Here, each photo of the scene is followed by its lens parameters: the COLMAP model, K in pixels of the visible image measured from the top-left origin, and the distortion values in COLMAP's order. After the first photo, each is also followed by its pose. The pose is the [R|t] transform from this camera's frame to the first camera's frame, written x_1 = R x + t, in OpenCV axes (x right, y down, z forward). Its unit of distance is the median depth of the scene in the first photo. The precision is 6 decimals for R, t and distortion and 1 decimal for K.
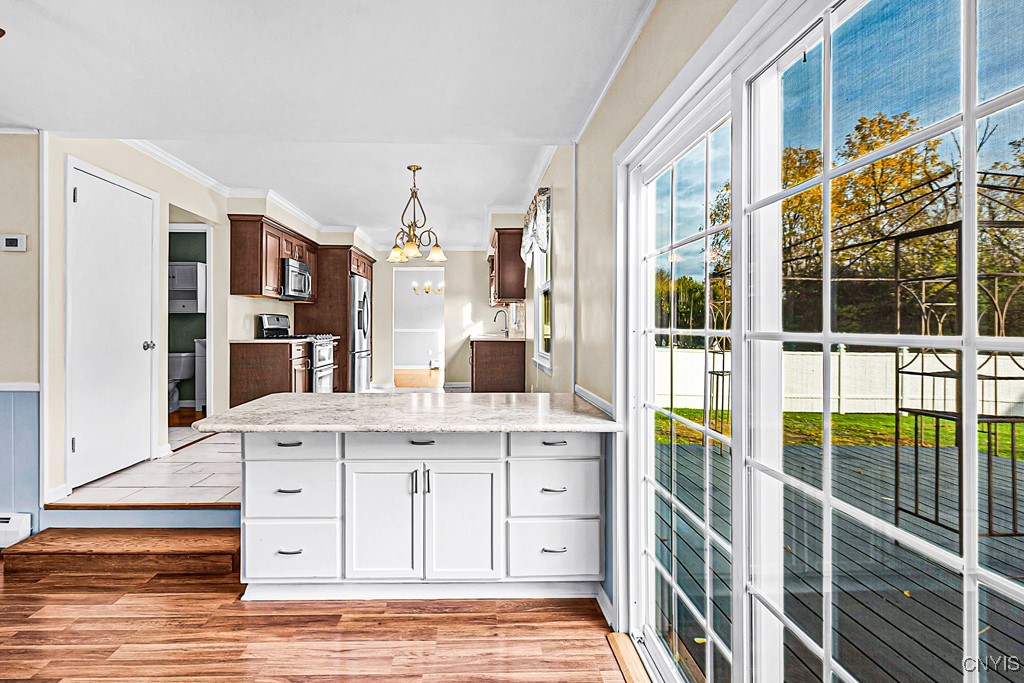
lens RADIAL K [[489.6, 0, 481.4], [0, 489.6, 327.3], [0, 0, 1]] dist [0.000943, -0.000474]
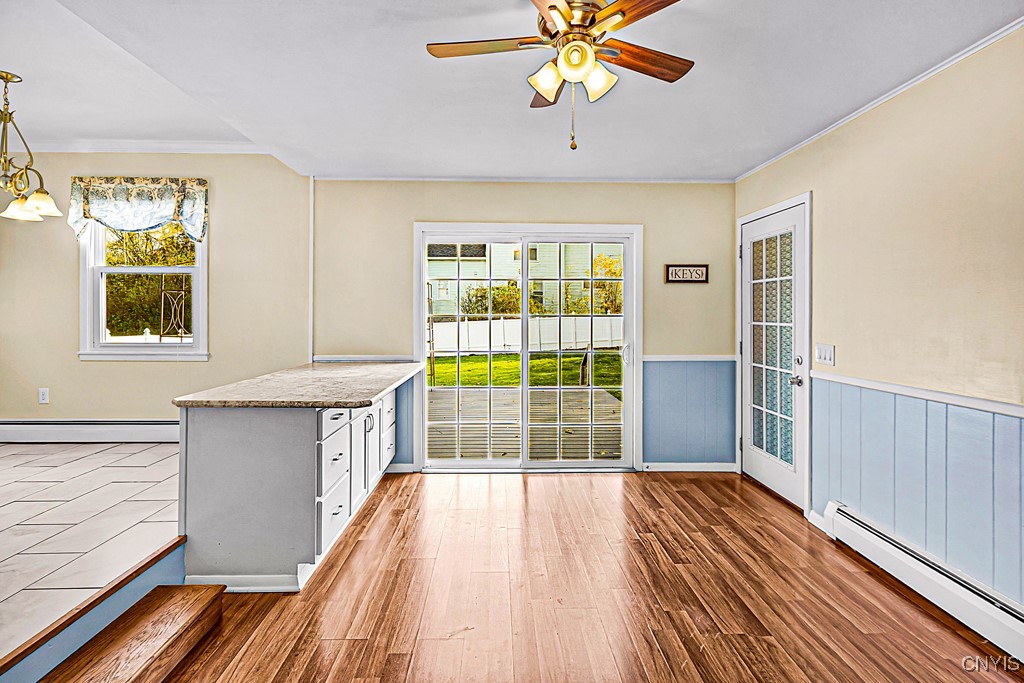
lens RADIAL K [[489.6, 0, 514.6], [0, 489.6, 315.5], [0, 0, 1]] dist [0.000943, -0.000474]
pose [[-0.010403, -0.007851, 0.999915, -0.502529], [0.001668, 0.999968, 0.007869, -0.002362], [-0.999944, 0.001750, -0.010390, 0.193961]]
